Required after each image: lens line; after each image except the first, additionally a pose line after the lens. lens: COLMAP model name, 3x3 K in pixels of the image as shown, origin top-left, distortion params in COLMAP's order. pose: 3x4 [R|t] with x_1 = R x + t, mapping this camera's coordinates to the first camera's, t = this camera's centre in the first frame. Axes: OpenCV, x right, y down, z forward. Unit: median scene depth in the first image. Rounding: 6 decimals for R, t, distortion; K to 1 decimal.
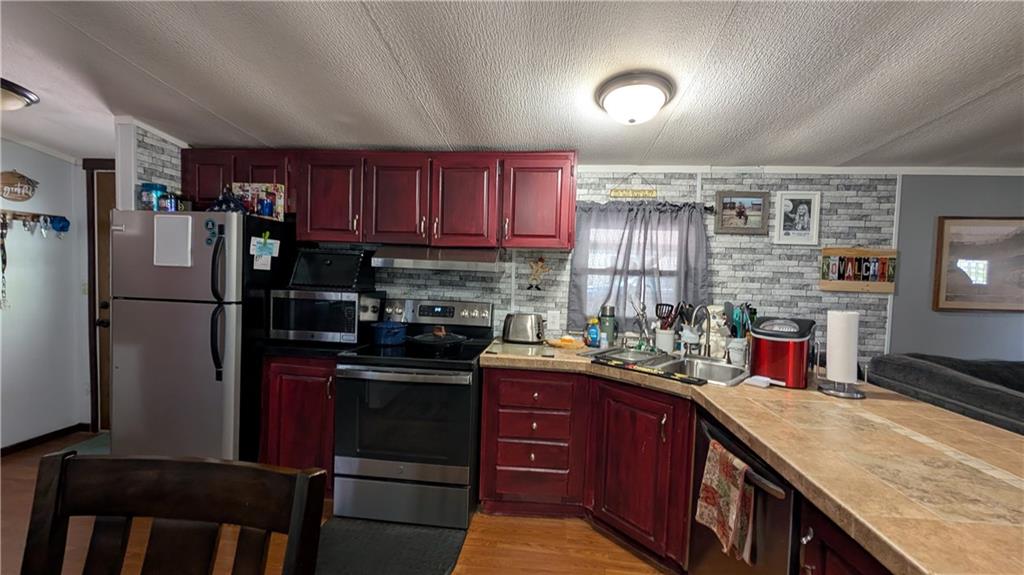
lens RADIAL K [[385.2, 0, 515.0], [0, 385.2, 284.1], [0, 0, 1]] dist [0.002590, 0.000252]
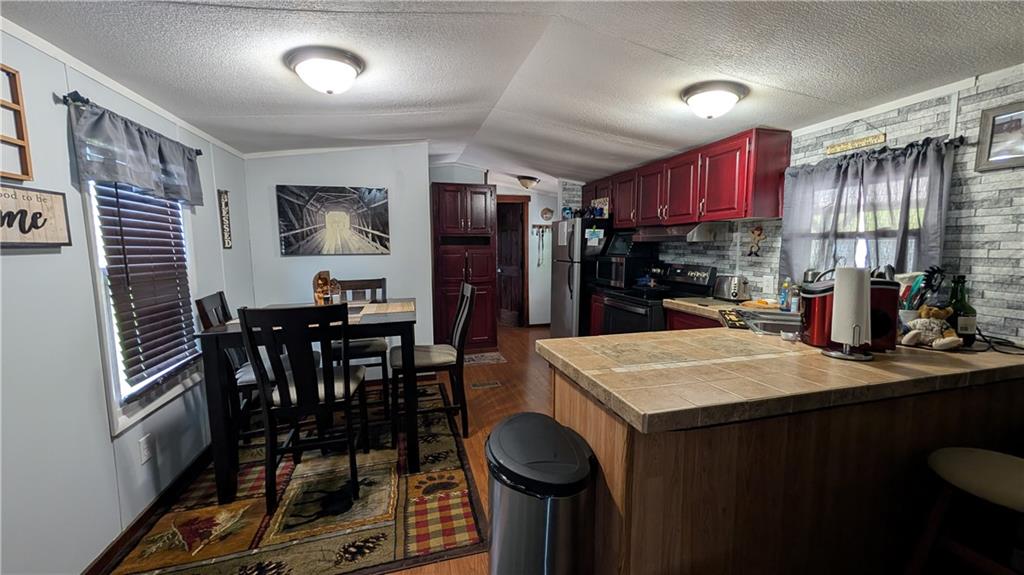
lens RADIAL K [[385.2, 0, 512.6], [0, 385.2, 287.6], [0, 0, 1]] dist [0.002590, 0.000252]
pose [[0.360993, 0.066601, -0.930187, 0.882094], [-0.011243, 0.997685, 0.067071, 0.040405], [0.932501, -0.013754, 0.360906, -0.050046]]
